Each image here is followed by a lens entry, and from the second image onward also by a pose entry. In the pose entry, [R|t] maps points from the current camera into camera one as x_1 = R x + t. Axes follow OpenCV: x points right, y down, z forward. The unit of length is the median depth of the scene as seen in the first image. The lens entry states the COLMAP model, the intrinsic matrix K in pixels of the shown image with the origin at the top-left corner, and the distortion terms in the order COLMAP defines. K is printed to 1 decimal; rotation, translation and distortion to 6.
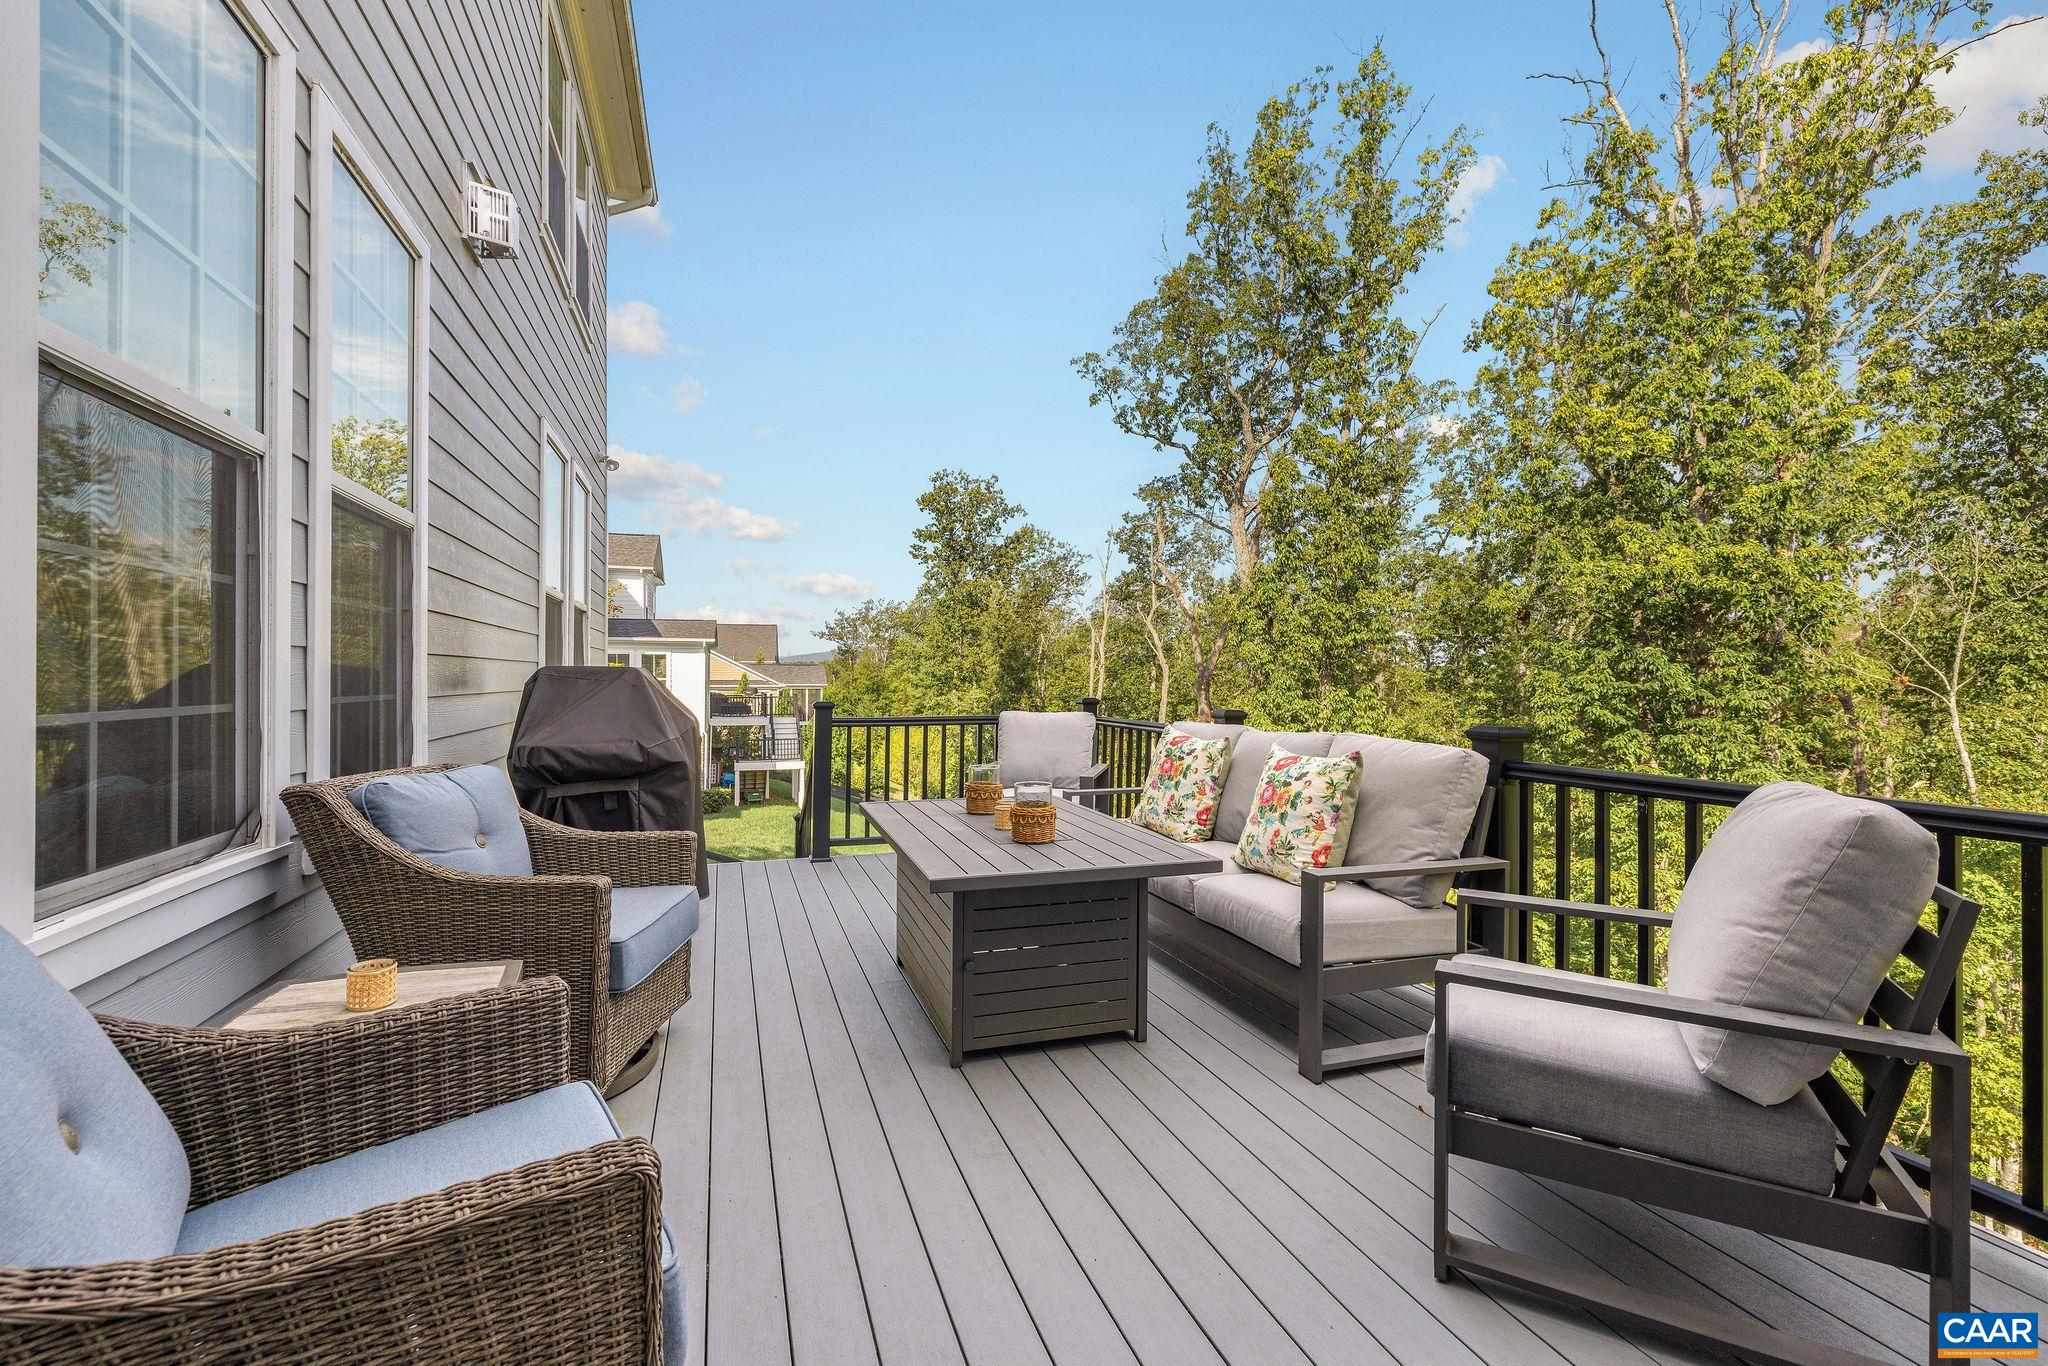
lens RADIAL K [[869.6, 0, 1021.0], [0, 869.6, 679.9], [0, 0, 1]] dist [0.001795, 0.000896]
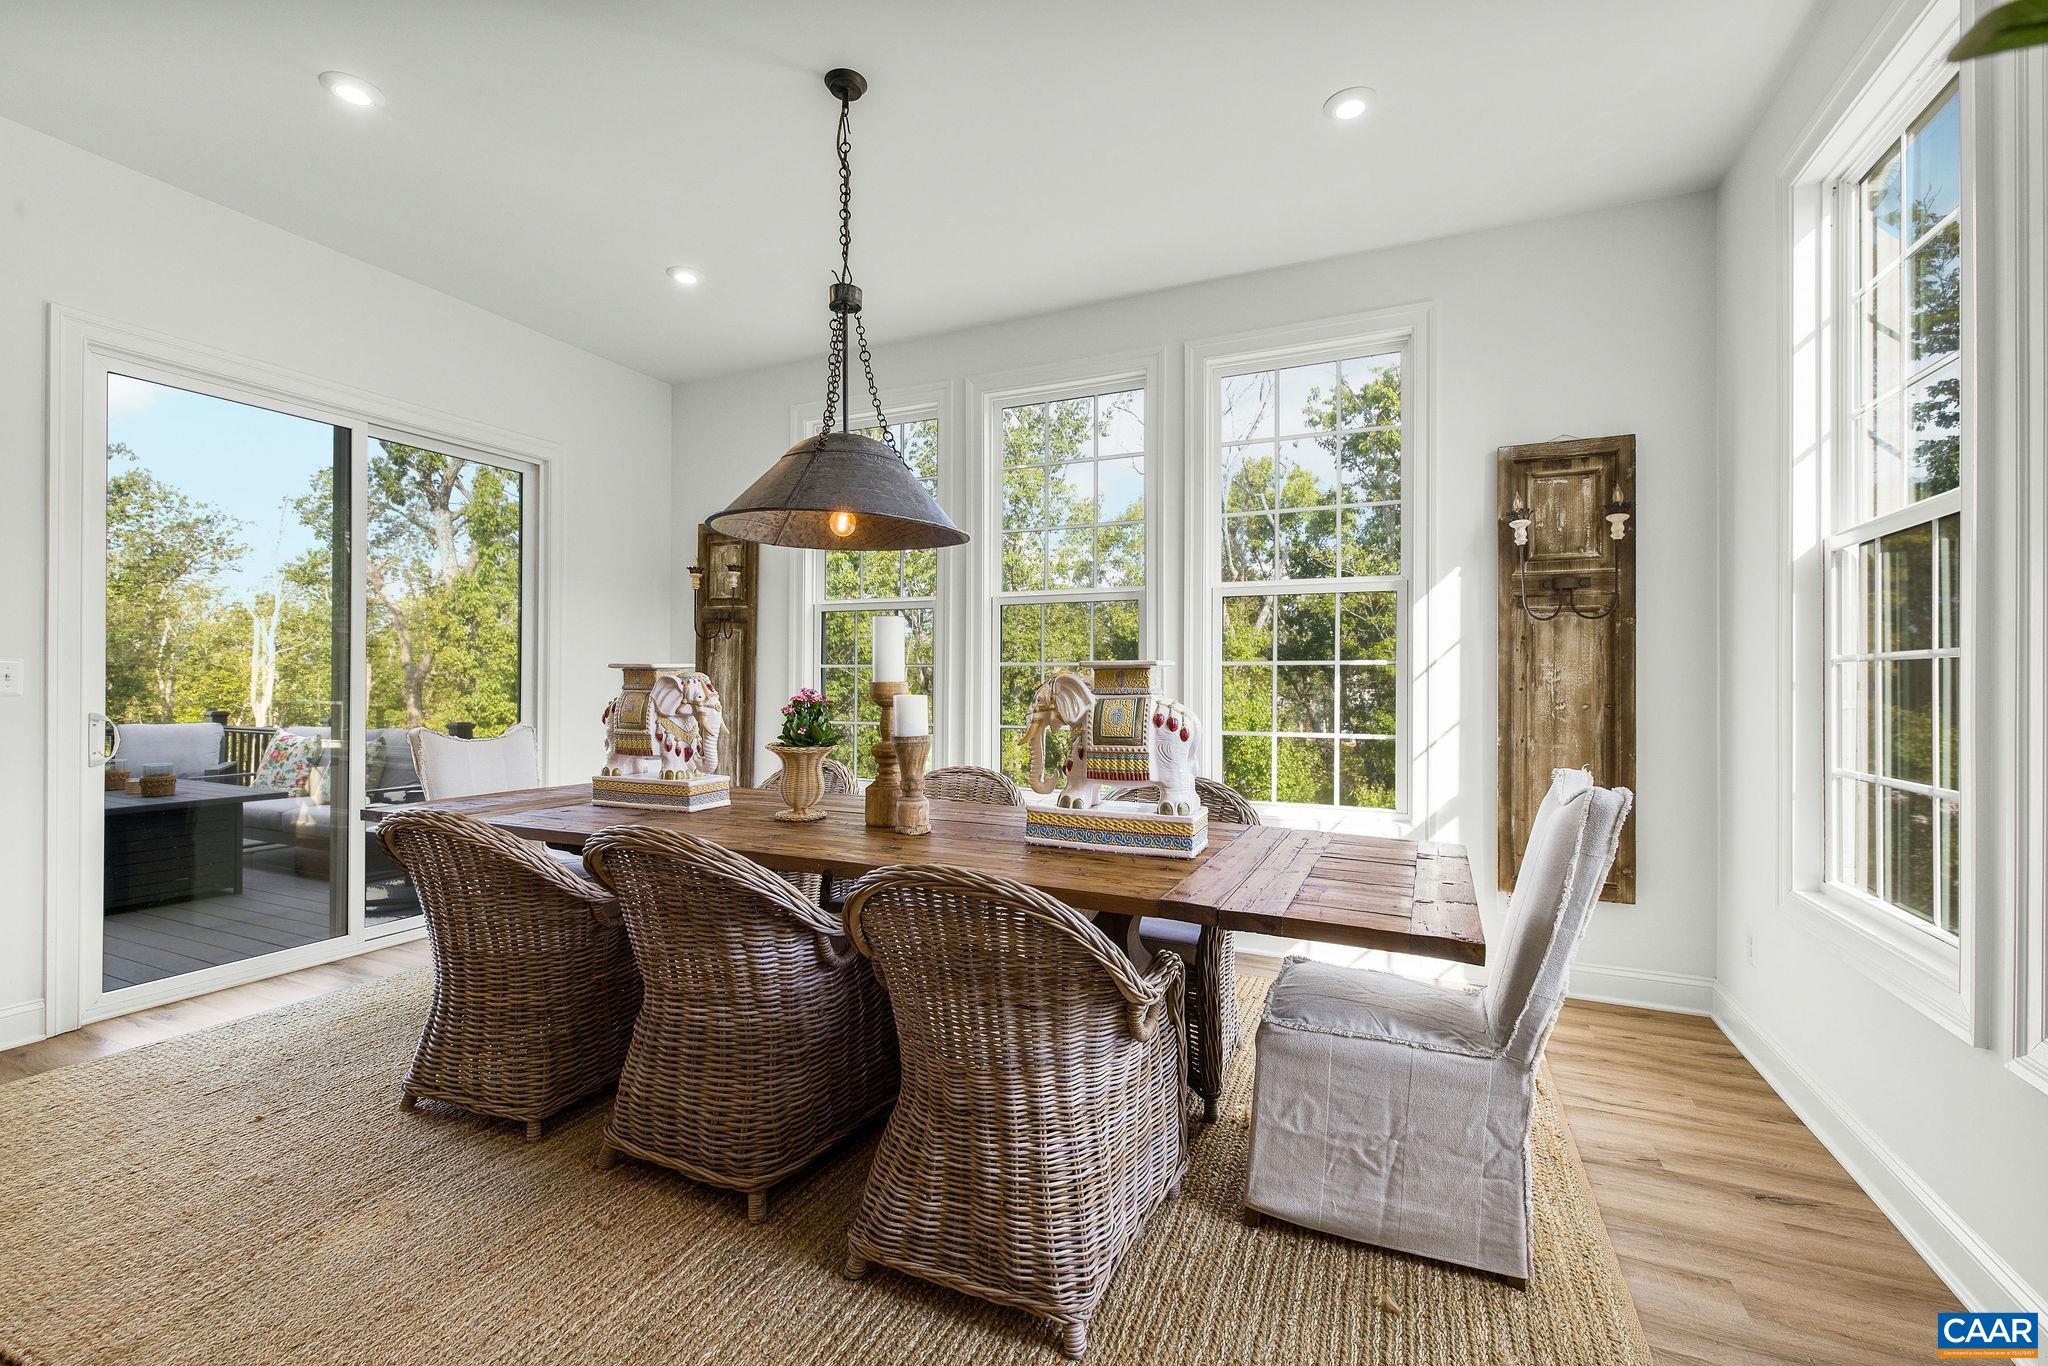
lens RADIAL K [[869.6, 0, 1025.0], [0, 869.6, 679.2], [0, 0, 1]] dist [0.001795, 0.000896]
pose [[0.695740, -0.003764, 0.718284, -0.003916], [0.002245, 0.999993, 0.003065, -0.006522], [-0.718290, -0.000519, 0.695744, -0.172464]]
